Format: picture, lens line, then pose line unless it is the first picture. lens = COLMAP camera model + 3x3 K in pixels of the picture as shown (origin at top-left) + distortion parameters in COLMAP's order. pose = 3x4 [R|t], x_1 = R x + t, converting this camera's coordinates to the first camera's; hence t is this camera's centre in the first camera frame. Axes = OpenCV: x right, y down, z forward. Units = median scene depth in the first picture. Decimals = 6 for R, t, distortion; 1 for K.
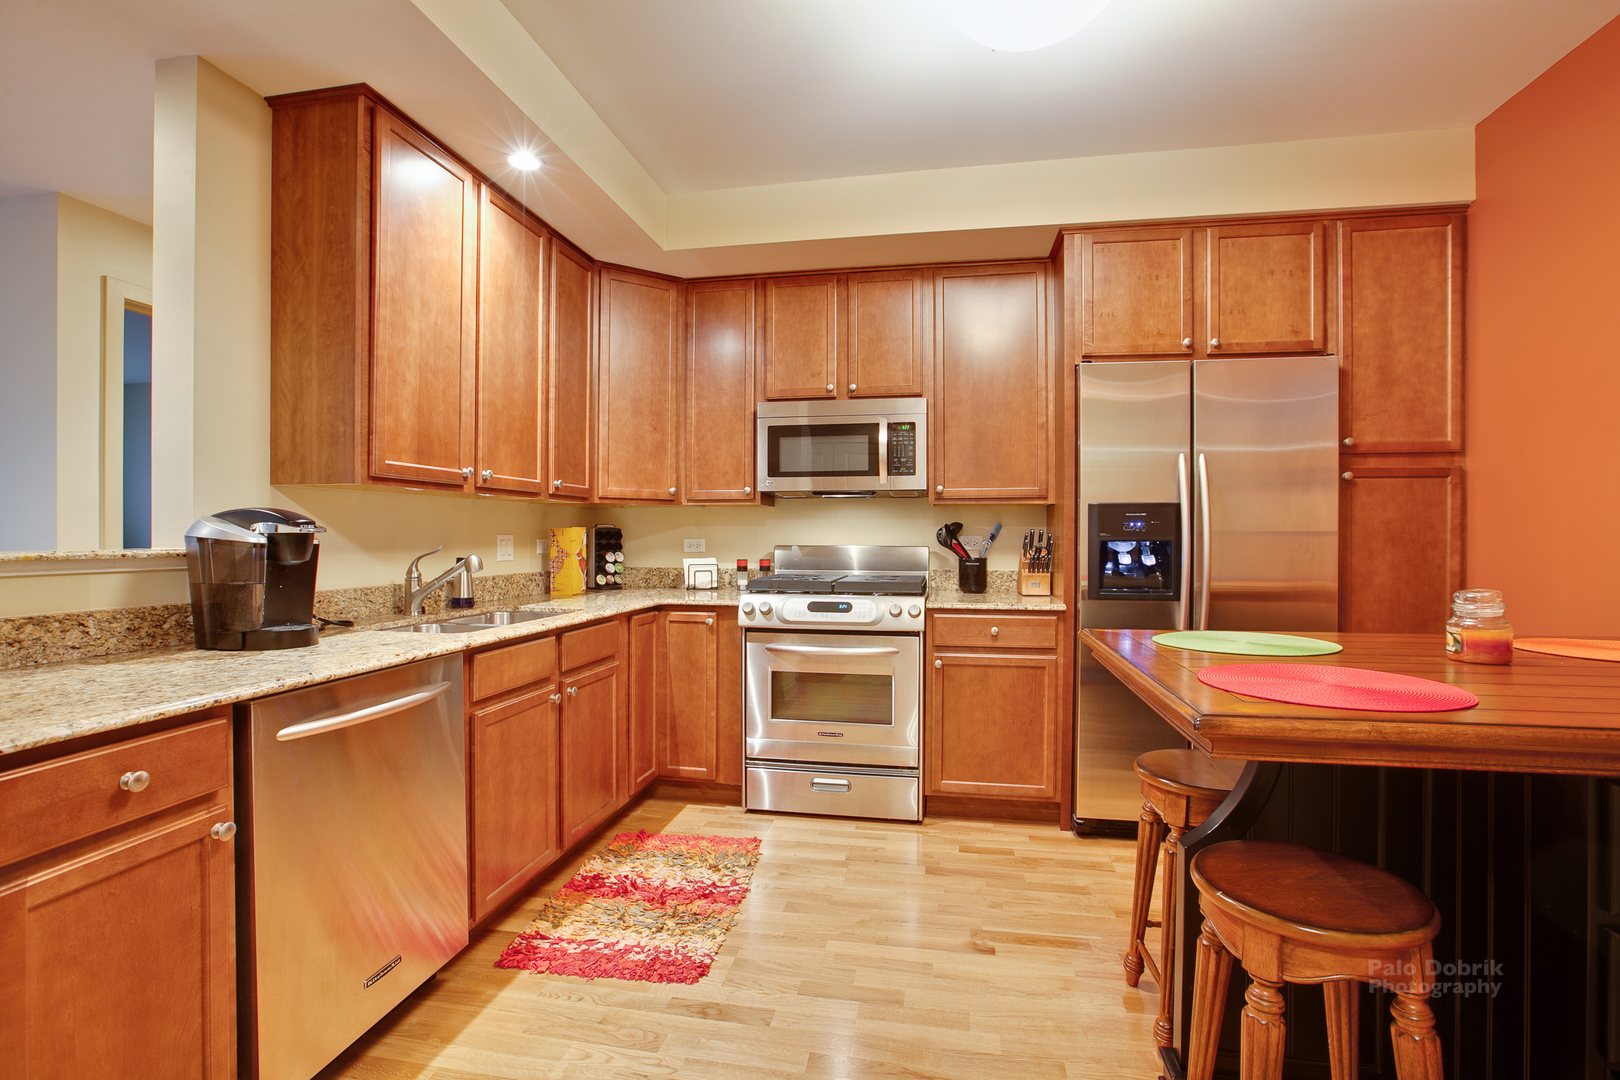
lens RADIAL K [[744.2, 0, 815.3], [0, 744.2, 536.1], [0, 0, 1]] dist [-0.051925, 0.025626]
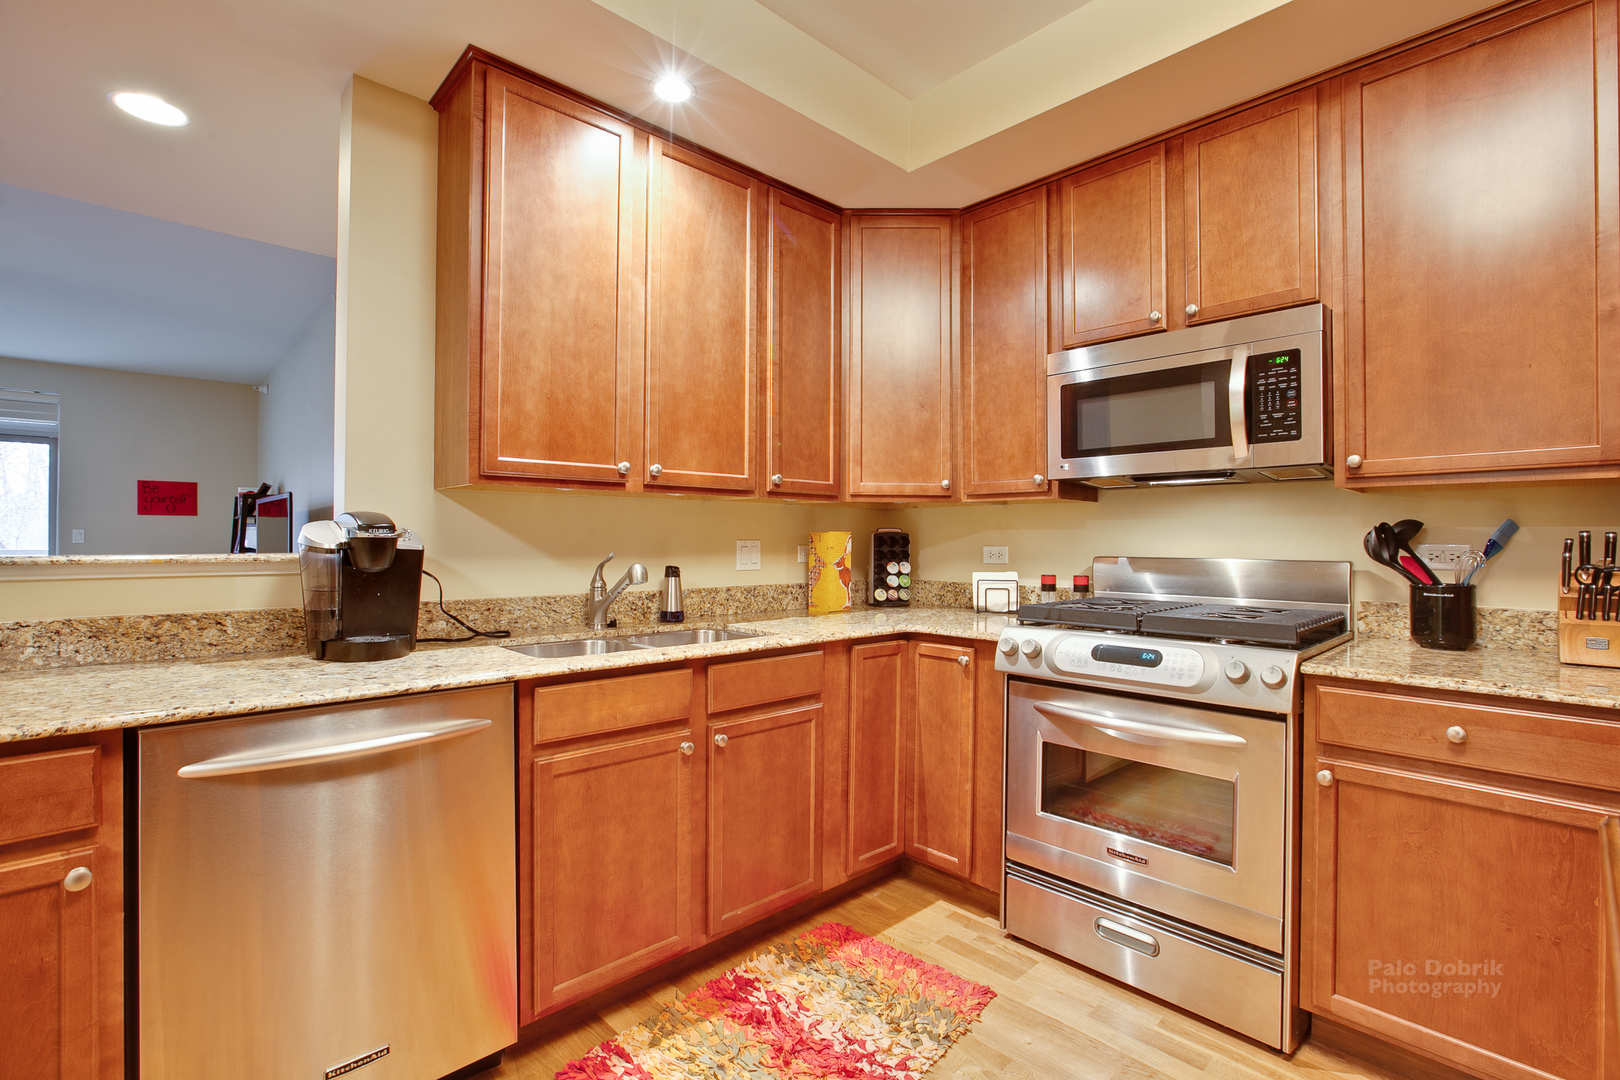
lens RADIAL K [[744.2, 0, 815.3], [0, 744.2, 536.1], [0, 0, 1]] dist [-0.051925, 0.025626]
pose [[0.810828, -0.001923, -0.585282, 0.174290], [-0.003084, 0.999967, -0.007559, -0.000690], [0.585277, 0.007934, 0.810795, 0.341182]]
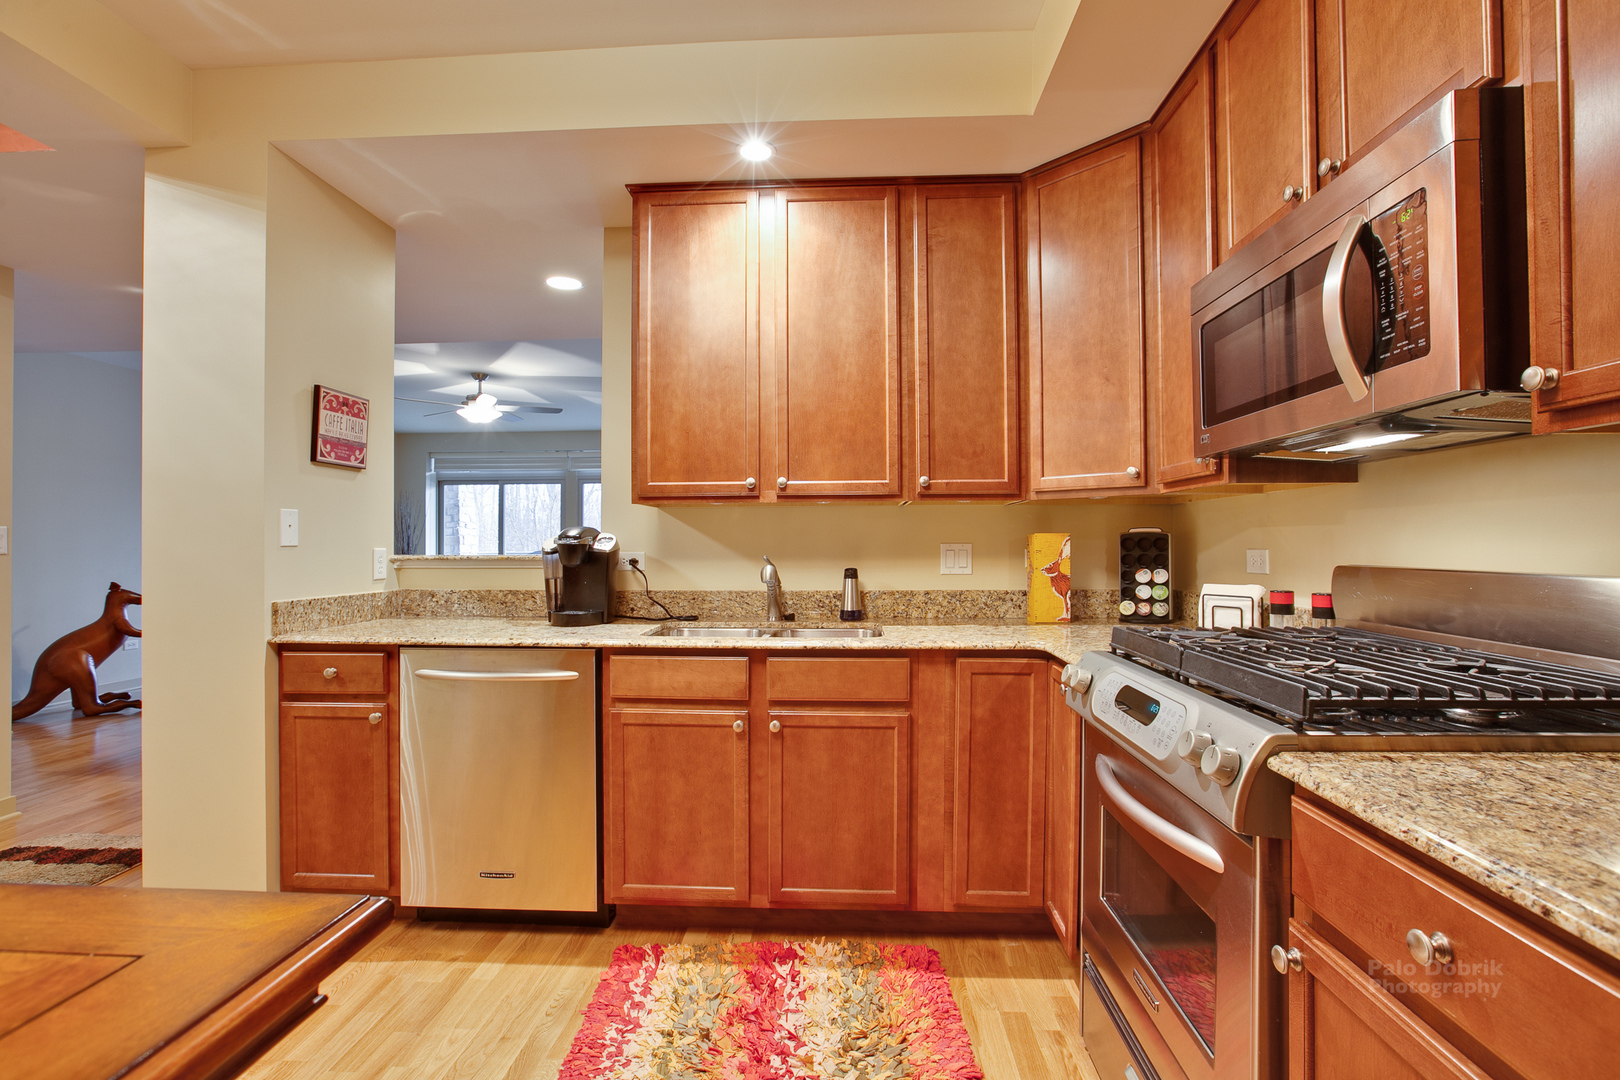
lens RADIAL K [[744.2, 0, 815.3], [0, 744.2, 536.1], [0, 0, 1]] dist [-0.051925, 0.025626]
pose [[0.131473, -0.012635, -0.991239, 0.440972], [0.002063, 0.999920, -0.012472, -0.000546], [0.991318, -0.000405, 0.131489, 0.761081]]
